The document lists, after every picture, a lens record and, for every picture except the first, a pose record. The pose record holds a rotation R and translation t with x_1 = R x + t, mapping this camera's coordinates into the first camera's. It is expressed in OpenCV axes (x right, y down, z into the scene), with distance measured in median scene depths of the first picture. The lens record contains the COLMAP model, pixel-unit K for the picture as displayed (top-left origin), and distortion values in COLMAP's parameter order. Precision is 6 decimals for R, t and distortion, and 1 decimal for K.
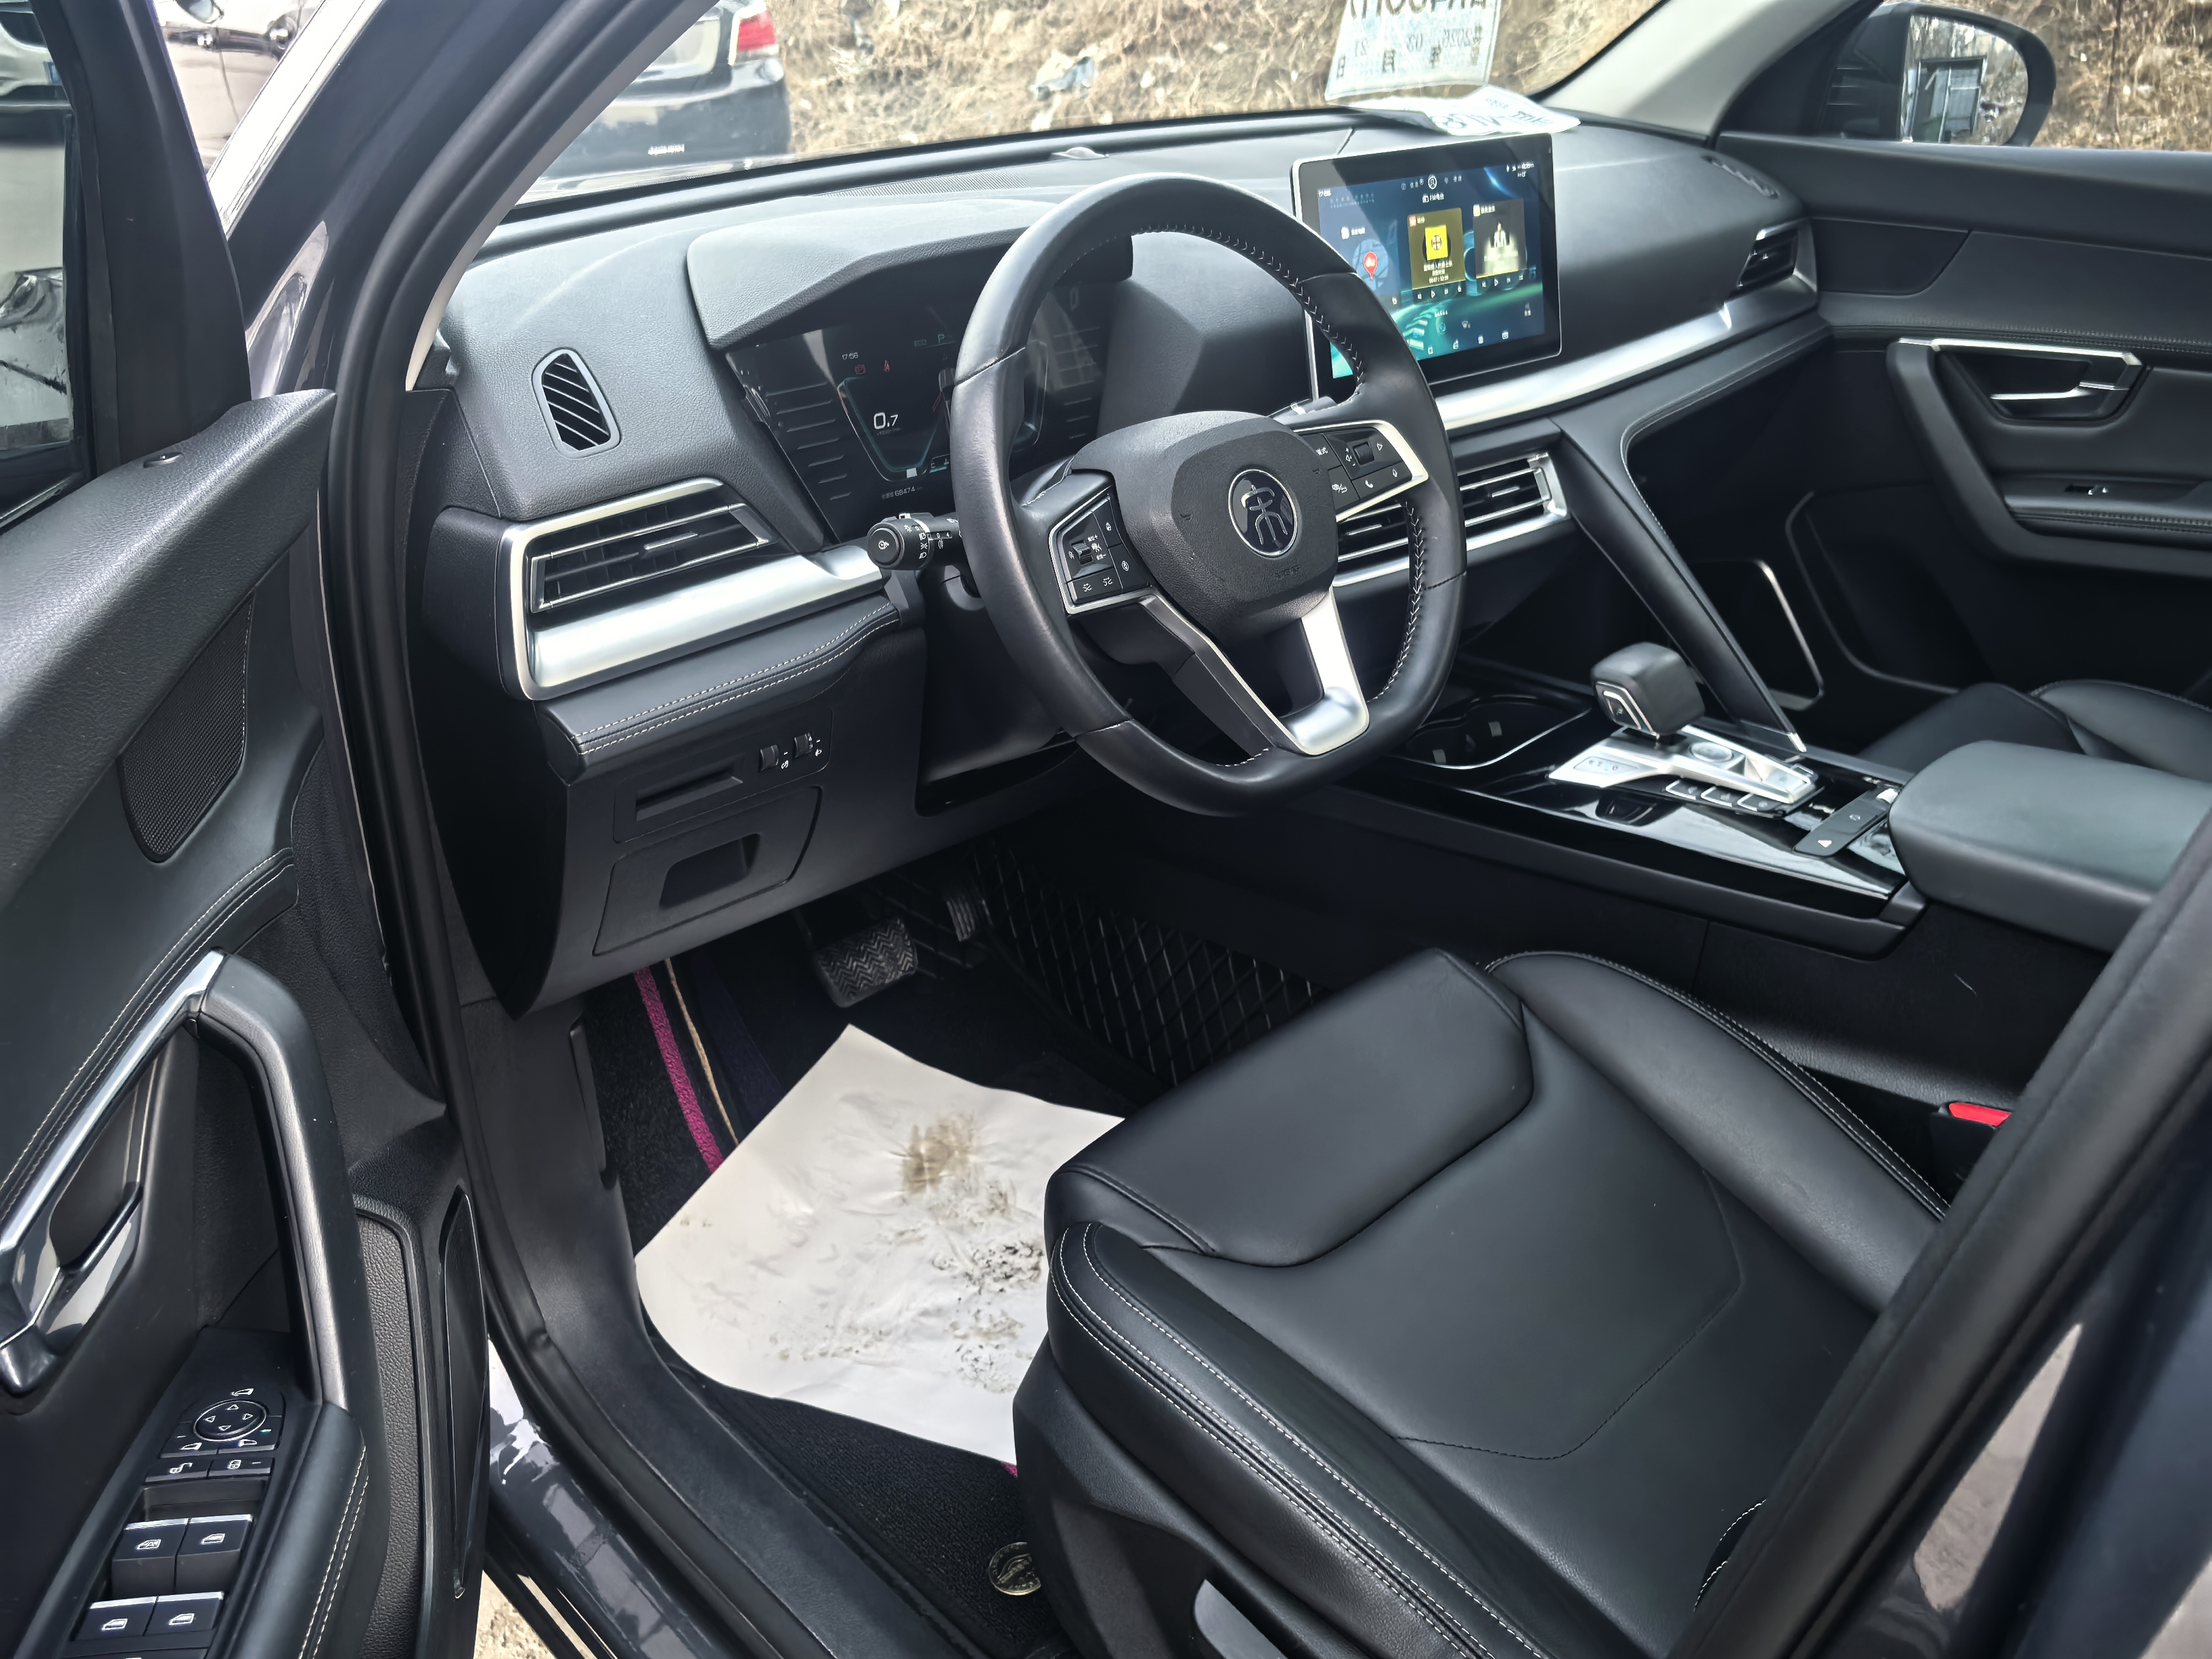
lens RADIAL K [[1736.8, 0, 1101.9], [0, 1736.8, 845.8], [0, 0, 1]] dist [-0.001061, 0.000120]
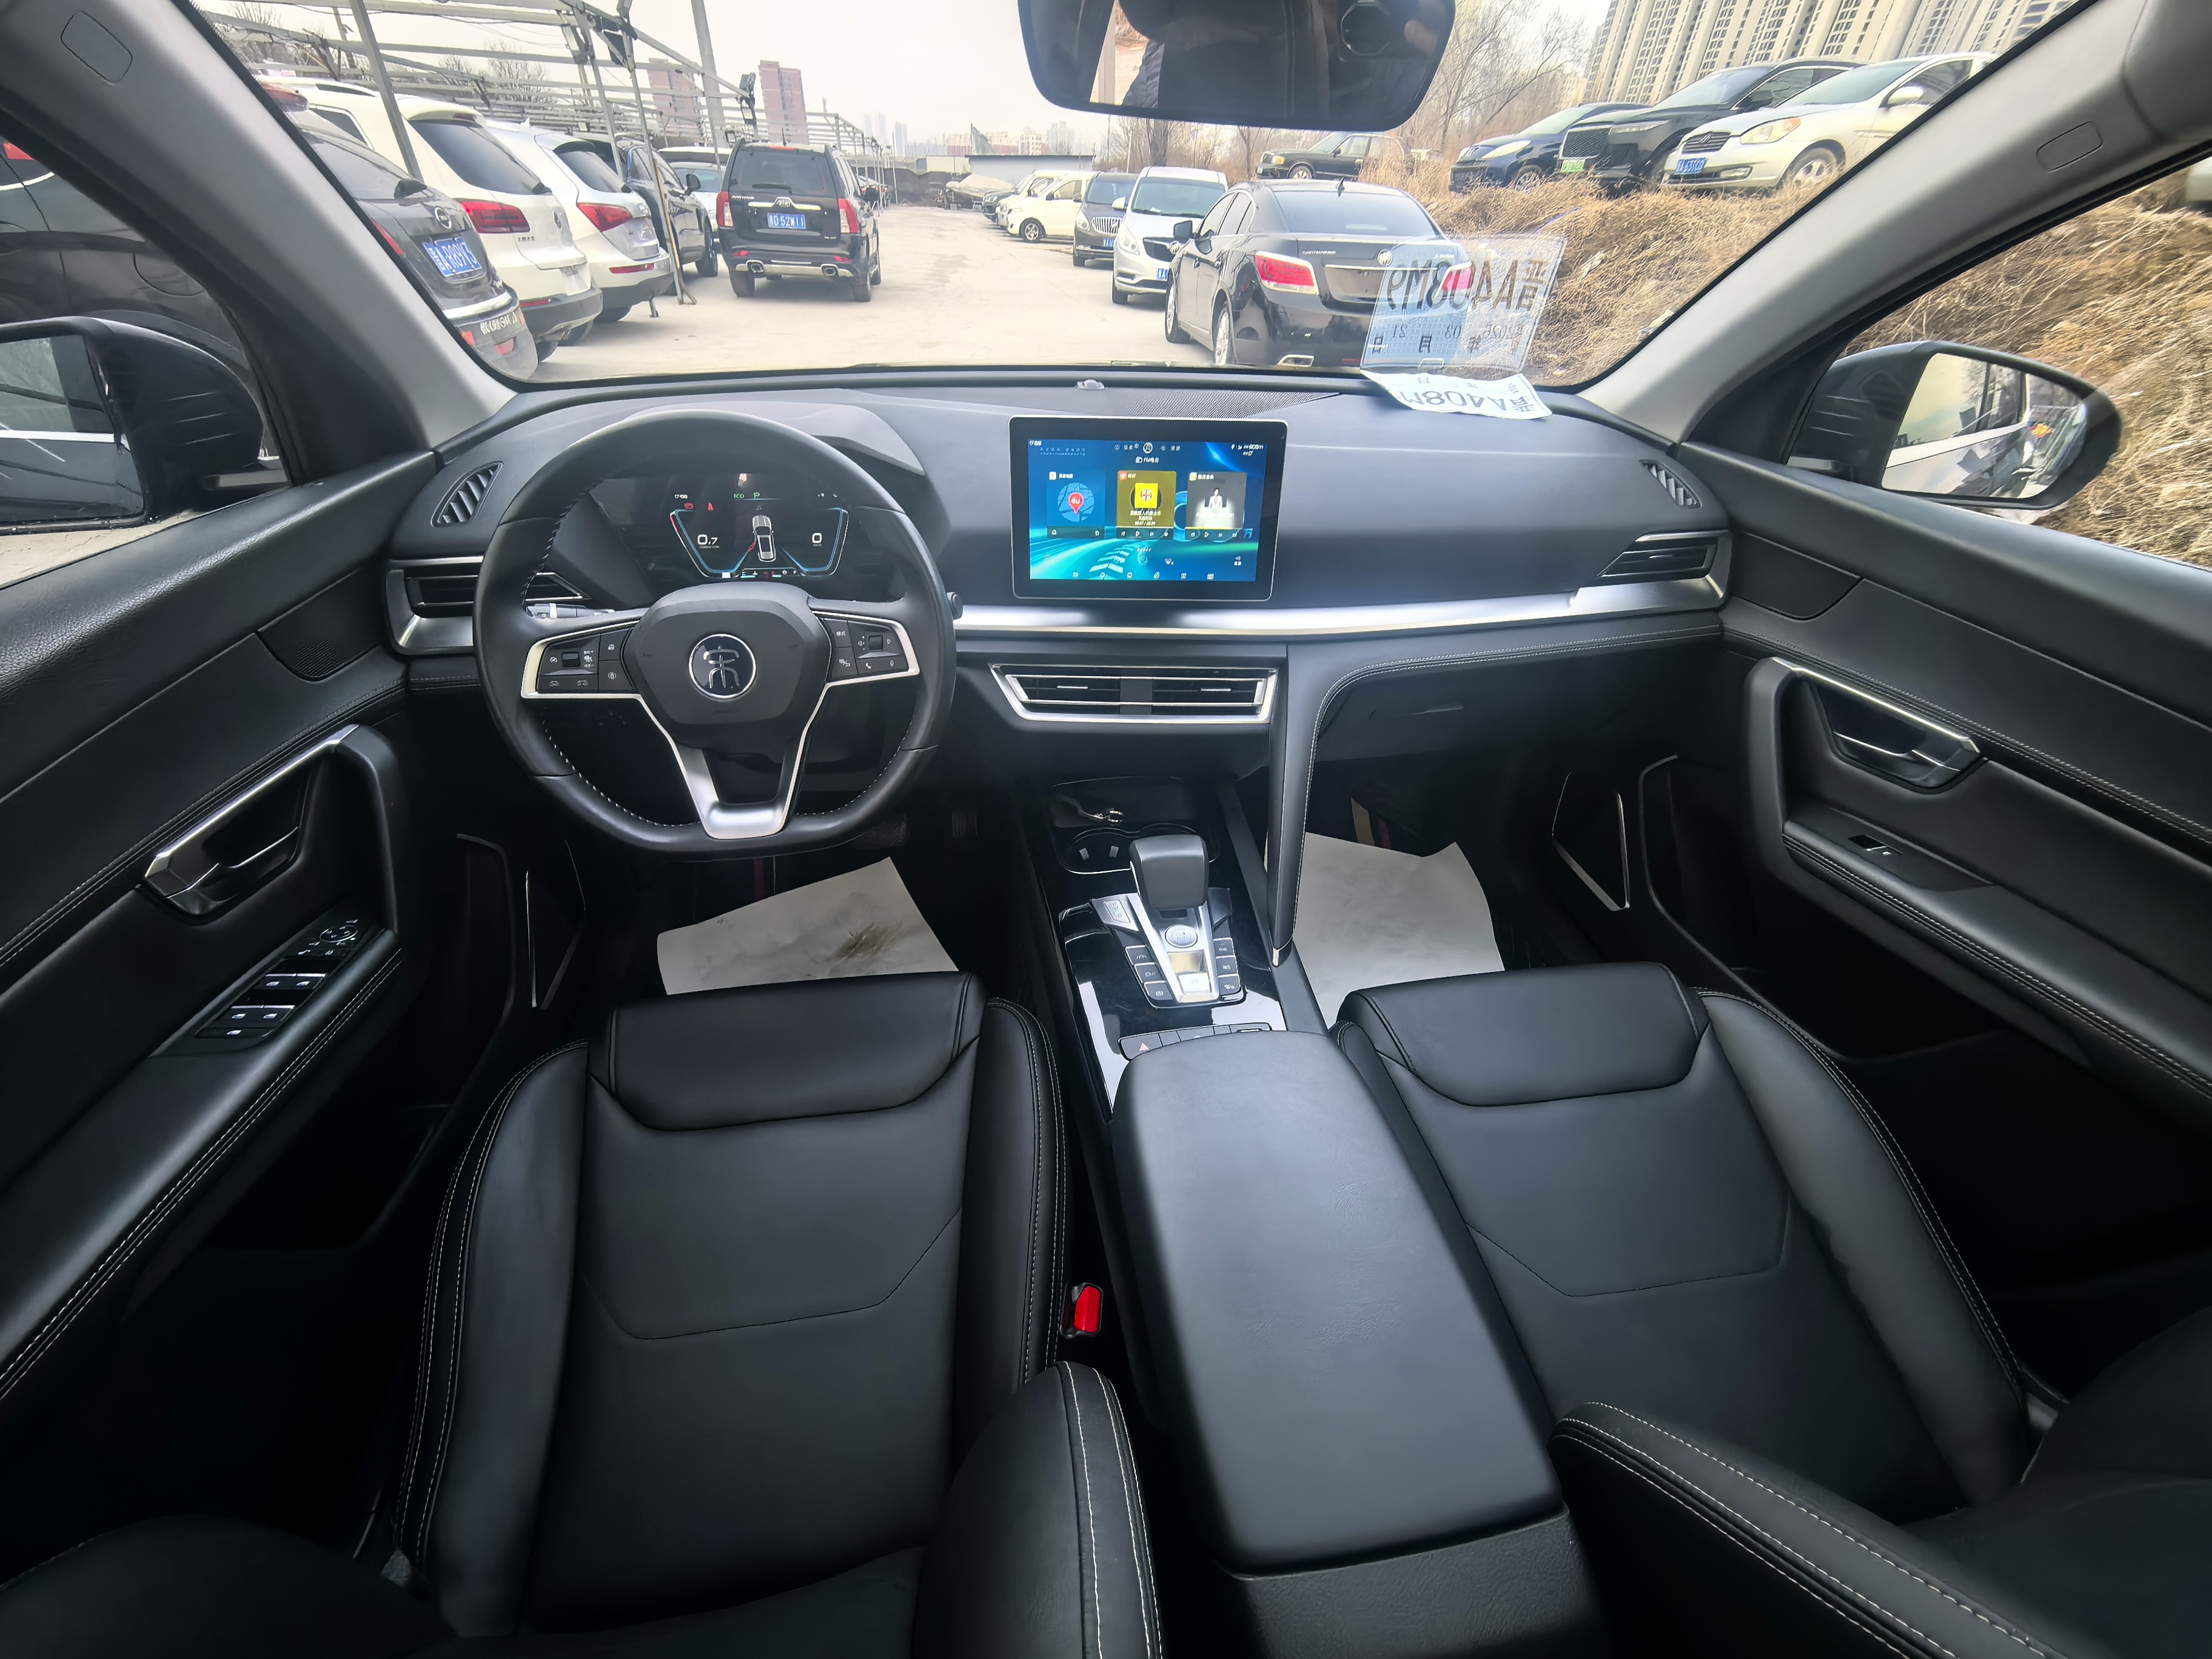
lens RADIAL K [[841.2, 0, 1106.8], [0, 841.2, 817.4], [0, 0, 1]] dist [0.007717, -0.000011]
pose [[0.813018, 0.371503, -0.448316, 0.533701], [-0.306484, 0.927743, 0.212980, -0.242884], [0.495045, -0.035754, 0.868131, 0.414409]]
